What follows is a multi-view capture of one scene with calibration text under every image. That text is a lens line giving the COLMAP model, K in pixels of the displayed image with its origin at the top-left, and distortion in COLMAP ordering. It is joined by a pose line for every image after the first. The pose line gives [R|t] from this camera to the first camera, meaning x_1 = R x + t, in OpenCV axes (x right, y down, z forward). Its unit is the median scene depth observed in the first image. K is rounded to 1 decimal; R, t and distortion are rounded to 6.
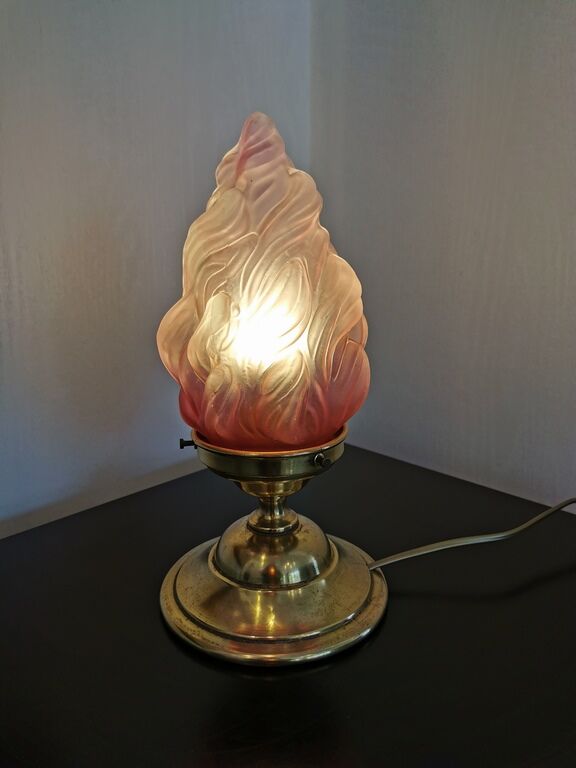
lens RADIAL K [[616.4, 0, 283.5], [0, 616.4, 362.0], [0, 0, 1]] dist [0.010944, -0.003853]
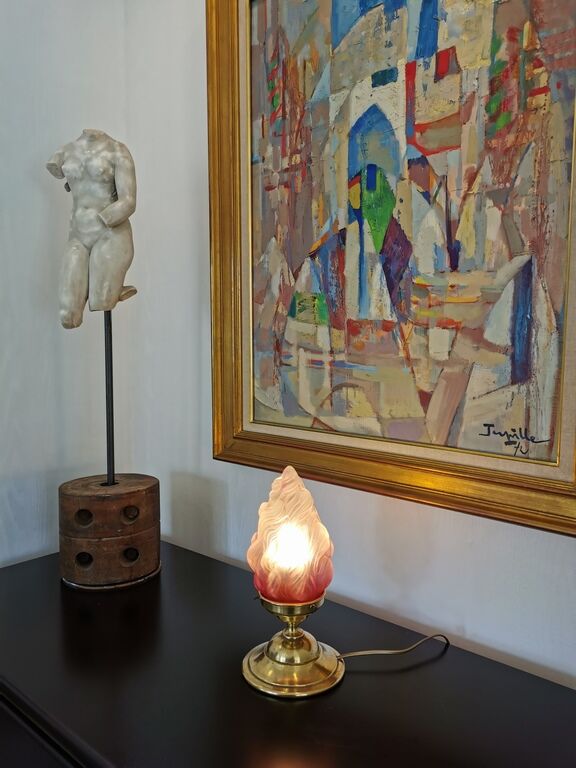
lens RADIAL K [[616.4, 0, 290.1], [0, 616.4, 383.4], [0, 0, 1]] dist [0.010944, -0.003853]
pose [[0.999868, 0.010003, -0.012807, -0.007587], [-0.011925, 0.987029, -0.160100, -0.319713], [0.011039, 0.160231, 0.987018, -1.547259]]
